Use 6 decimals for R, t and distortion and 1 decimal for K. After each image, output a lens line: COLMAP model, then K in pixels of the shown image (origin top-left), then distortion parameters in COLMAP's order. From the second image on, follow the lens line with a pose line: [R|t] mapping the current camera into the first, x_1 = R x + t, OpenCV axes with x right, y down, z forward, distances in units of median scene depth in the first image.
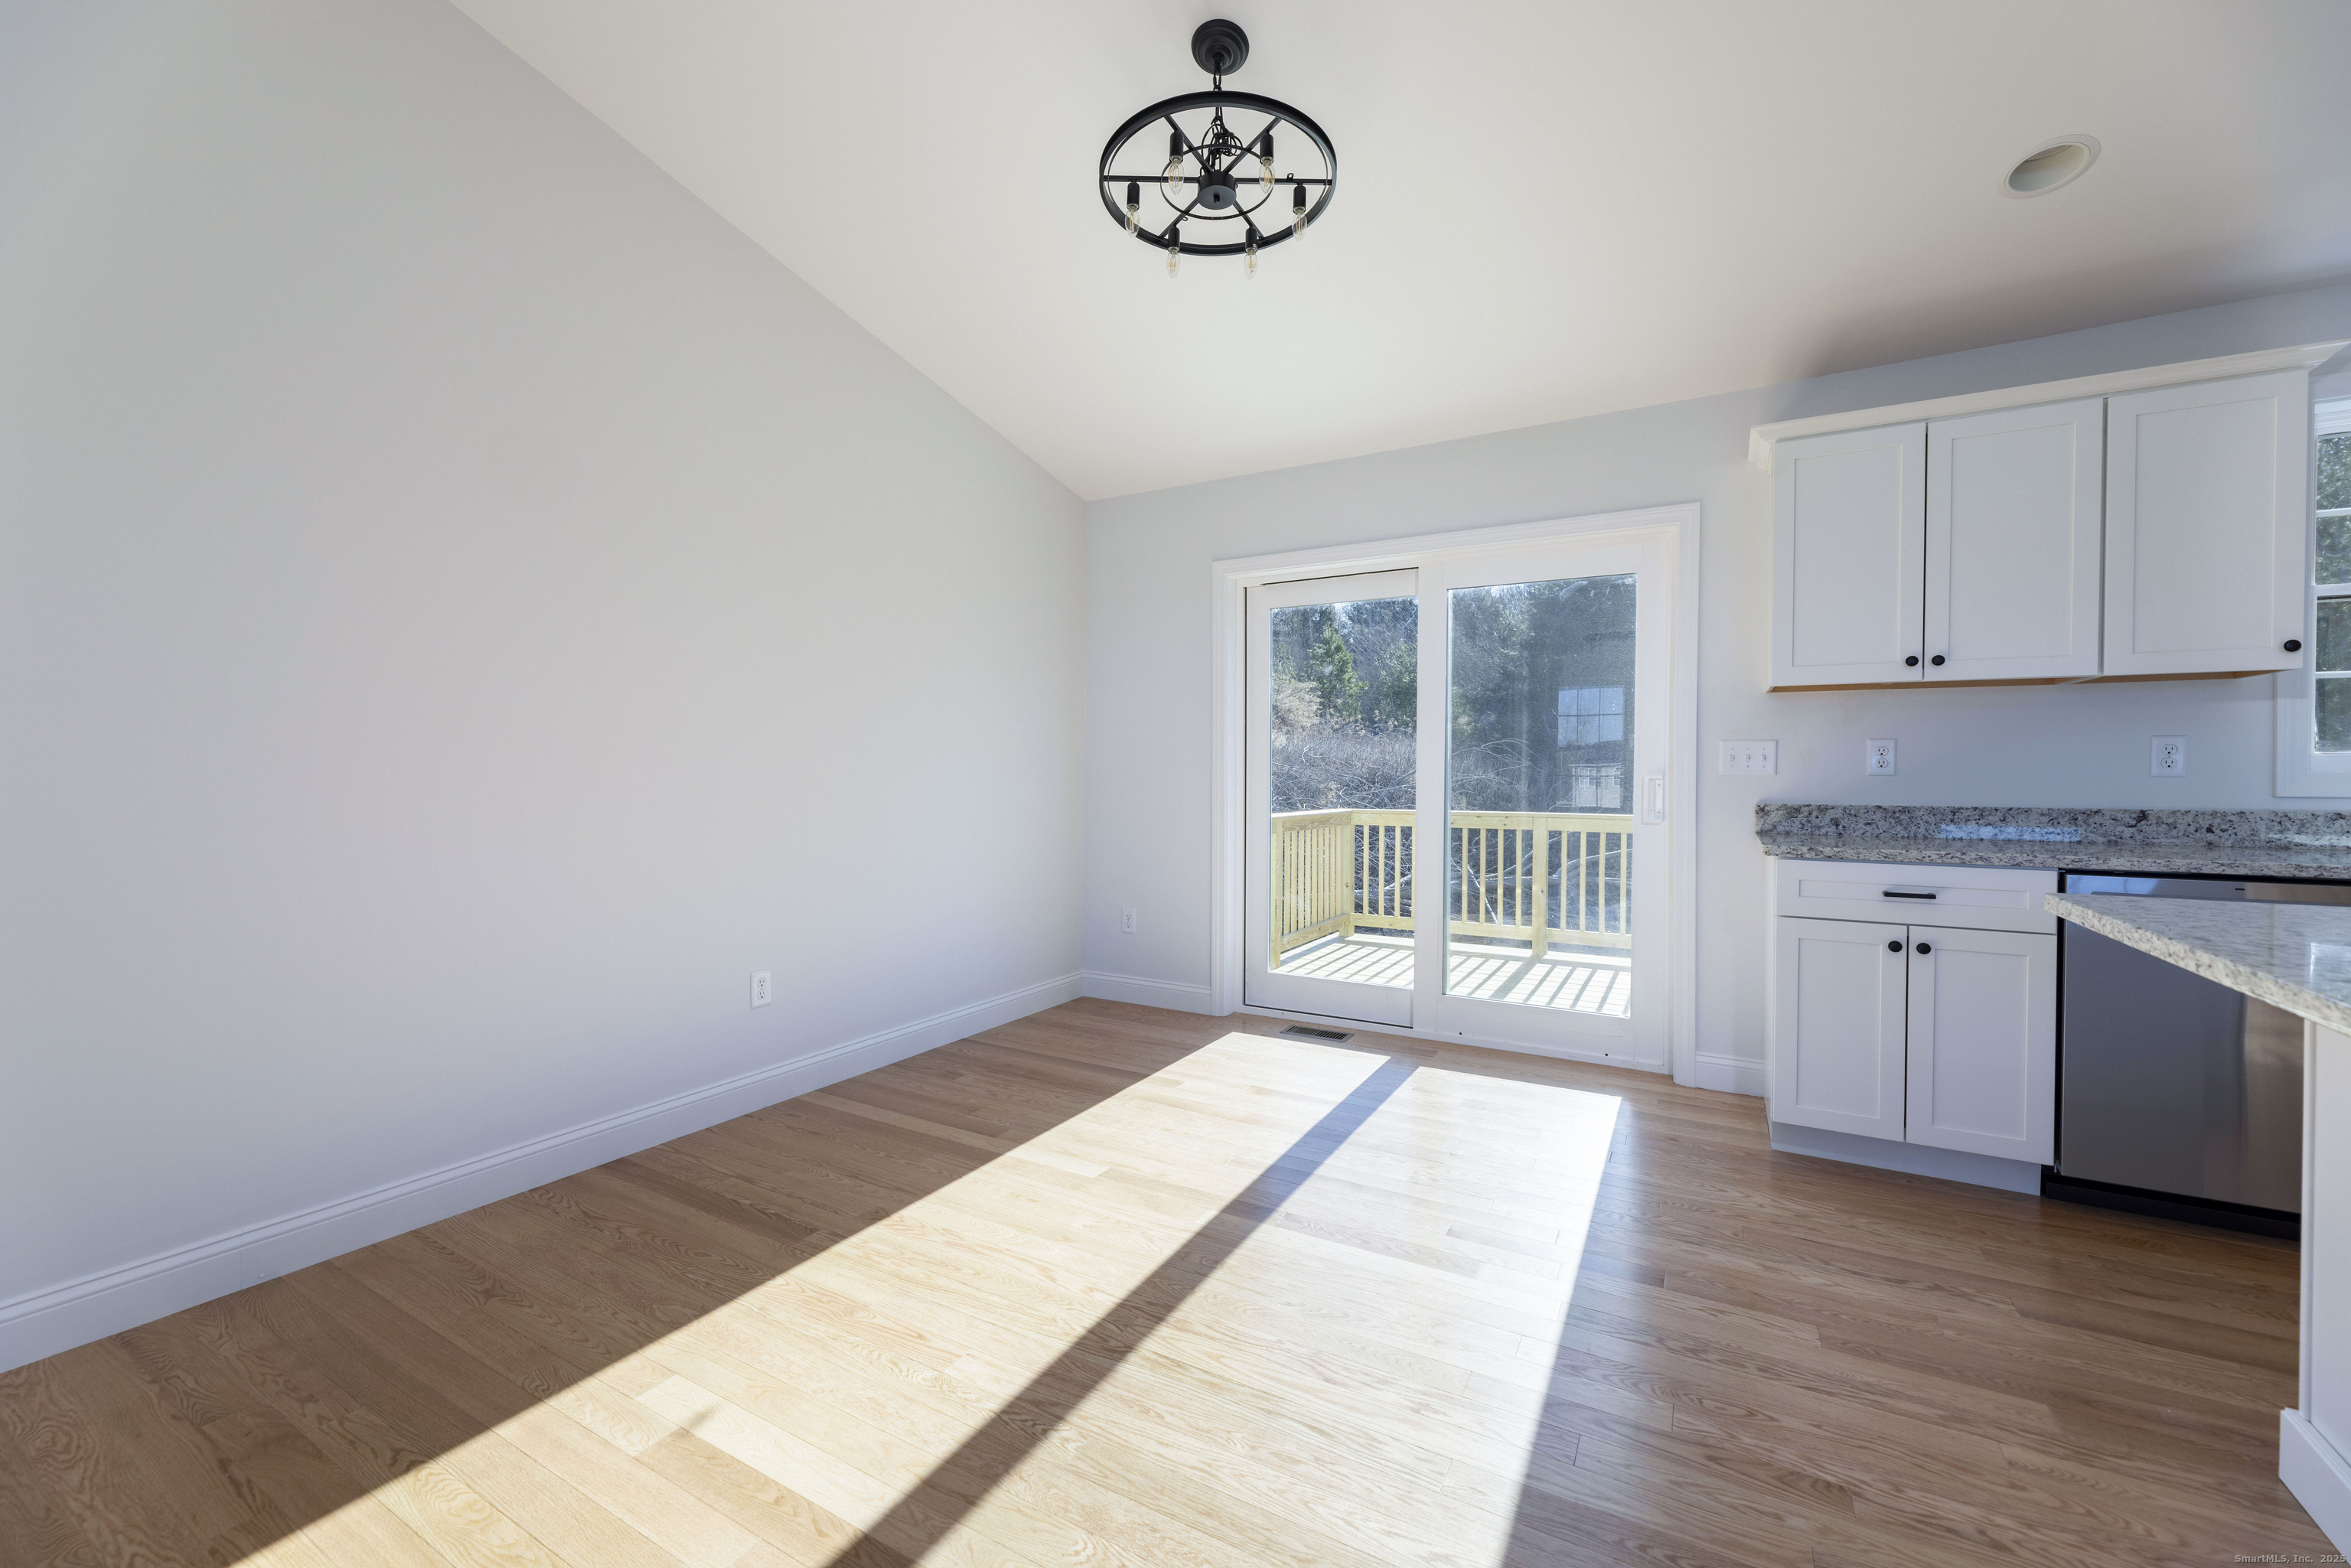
lens RADIAL K [[941.4, 0, 1164.5], [0, 941.4, 782.5], [0, 0, 1]] dist [-0.002111, -0.000277]
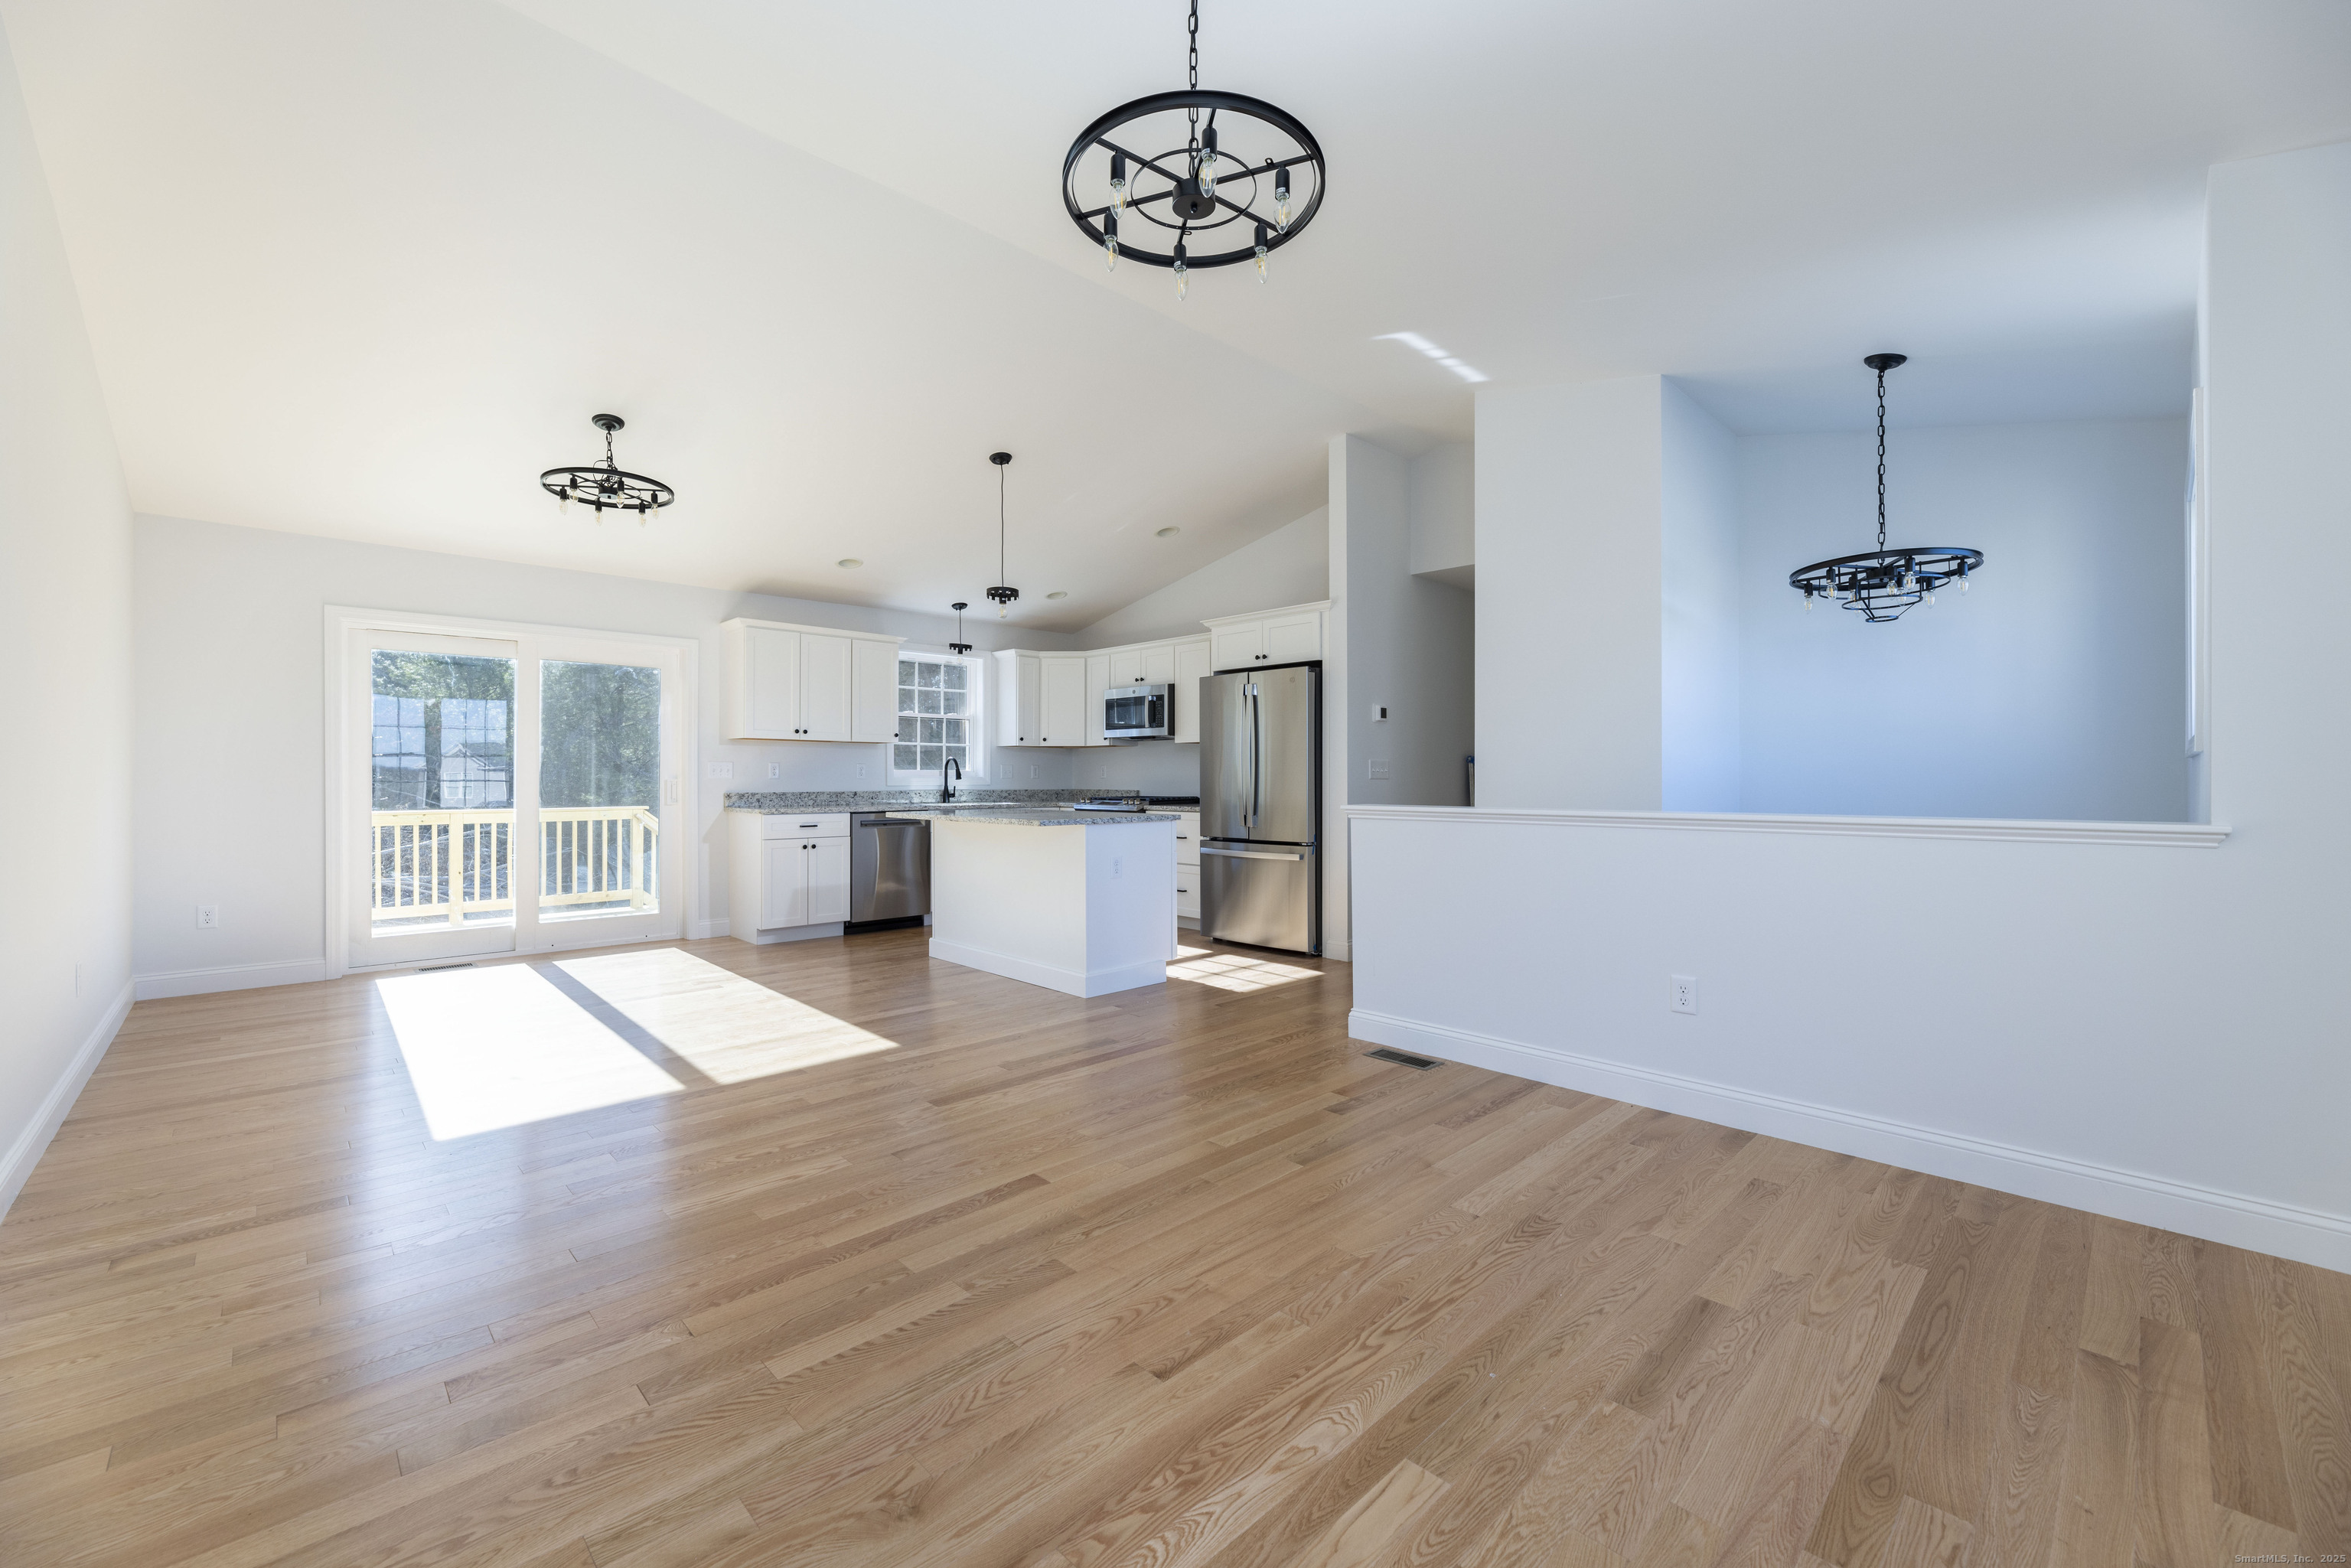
lens RADIAL K [[945.8, 0, 1164.7], [0, 945.8, 776.5], [0, 0, 1]] dist [-0.000750, -0.000373]
pose [[0.277640, -0.001377, 0.960684, -1.269548], [0.011161, 0.999936, -0.001792, 0.001361], [-0.960620, 0.011220, 0.277638, -0.574224]]
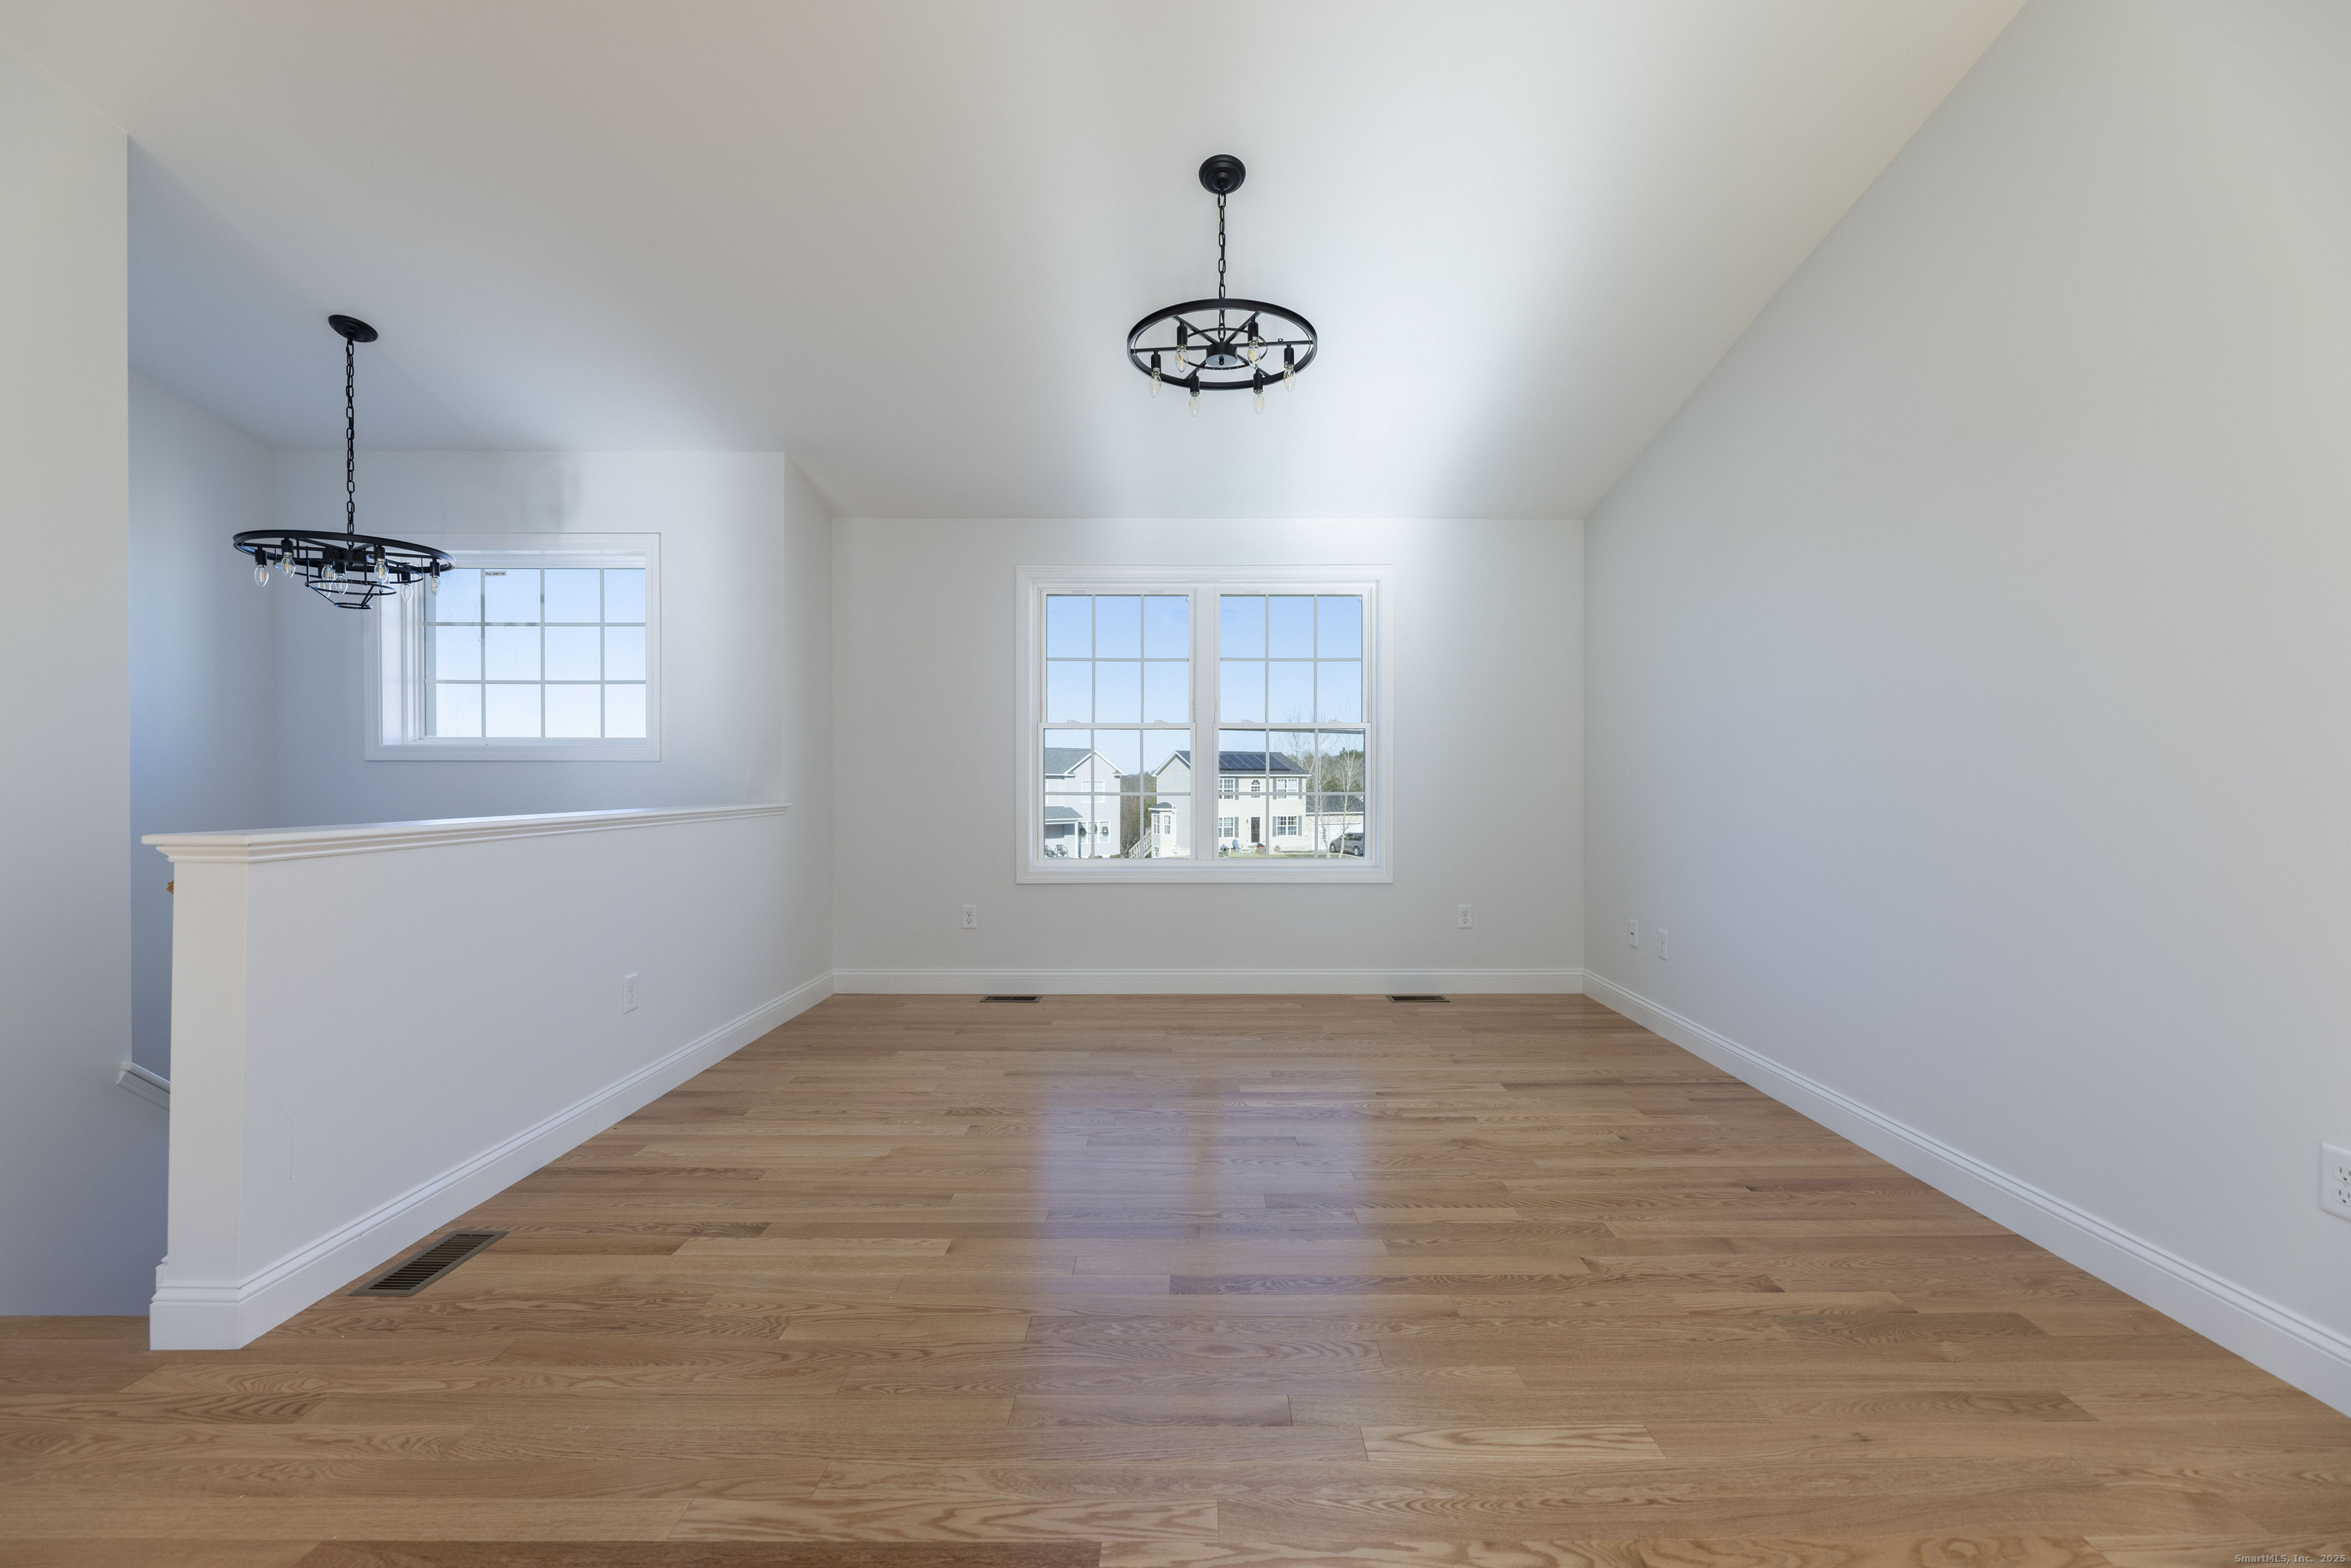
lens RADIAL K [[959.4, 0, 1196.7], [0, 959.4, 780.7], [0, 0, 1]] dist [-0.002507, -0.000303]
pose [[-0.861121, -0.002898, -0.508391, -0.019331], [-0.008773, 0.999920, 0.009160, -0.003858], [0.508324, 0.012348, -0.861077, 0.473199]]
